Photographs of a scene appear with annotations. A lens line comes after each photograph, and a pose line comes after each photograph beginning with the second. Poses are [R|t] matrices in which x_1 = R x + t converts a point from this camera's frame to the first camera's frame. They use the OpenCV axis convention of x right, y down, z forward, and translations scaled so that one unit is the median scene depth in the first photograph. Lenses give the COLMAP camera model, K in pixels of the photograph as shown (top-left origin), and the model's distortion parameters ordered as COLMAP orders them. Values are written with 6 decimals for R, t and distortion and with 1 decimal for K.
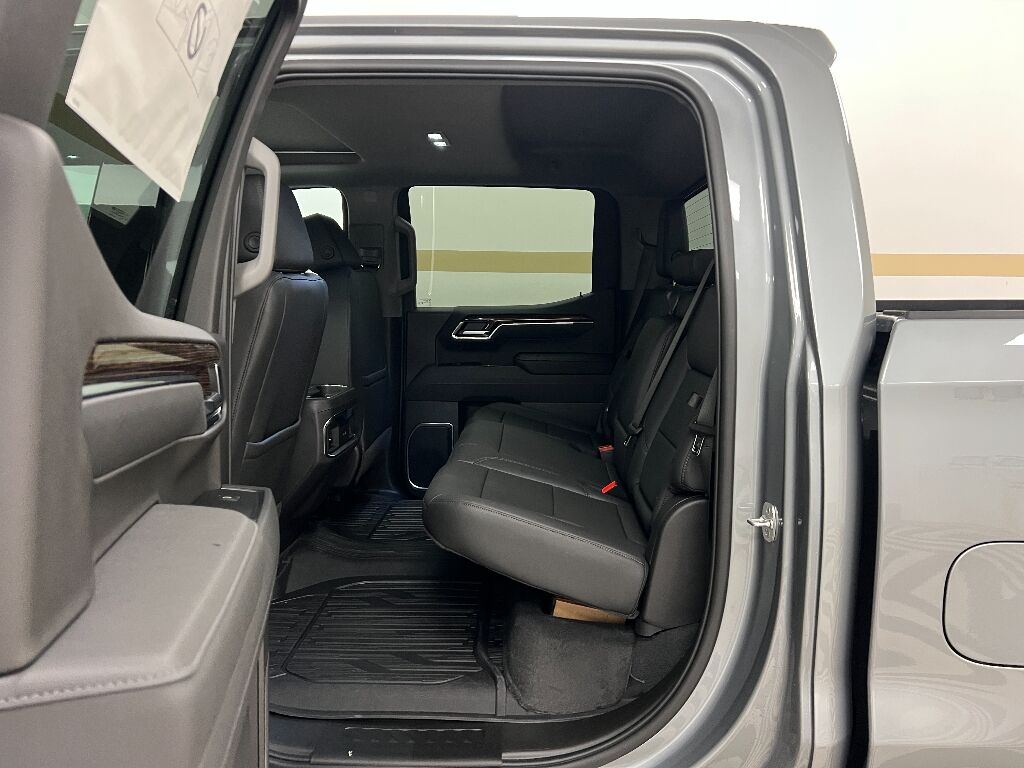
lens RADIAL K [[785.0, 0, 512.0], [0, 785.0, 384.0], [0, 0, 1]] dist [0.046764, -0.070373]
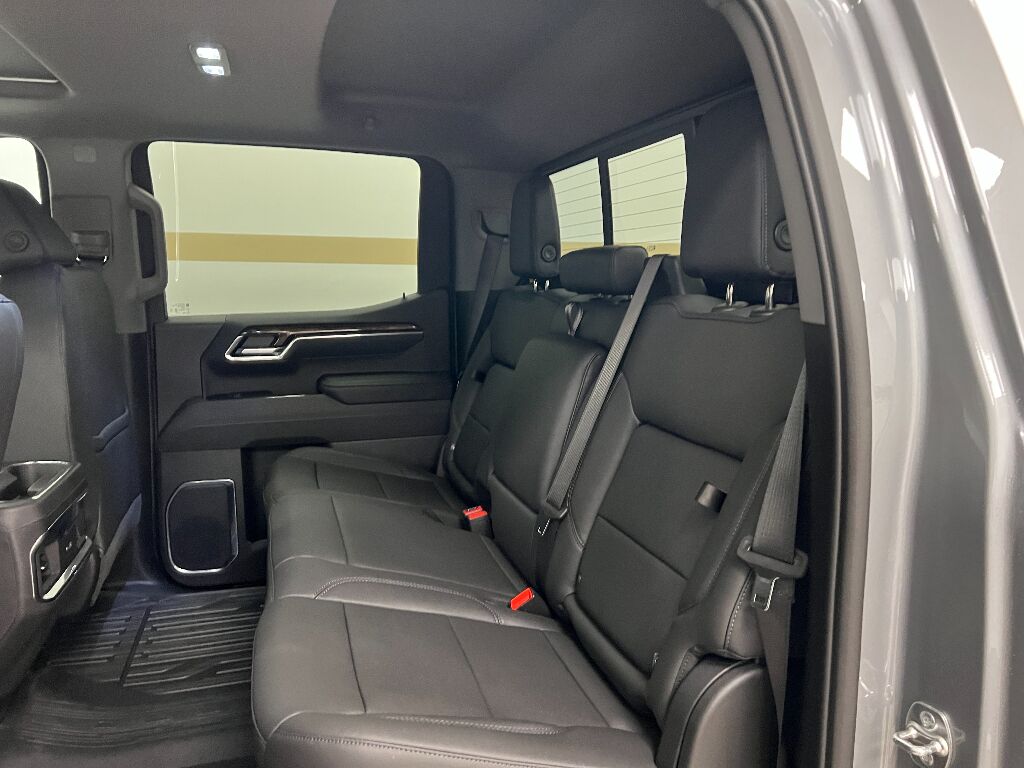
lens RADIAL K [[755.8, 0, 512.0], [0, 755.8, 384.0], [0, 0, 1]] dist [-0.000104, -0.008909]
pose [[0.941002, -0.054998, 0.333901, -0.065758], [0.042146, 0.998069, 0.045619, -0.059862], [-0.335765, -0.028855, 0.941504, 0.283432]]
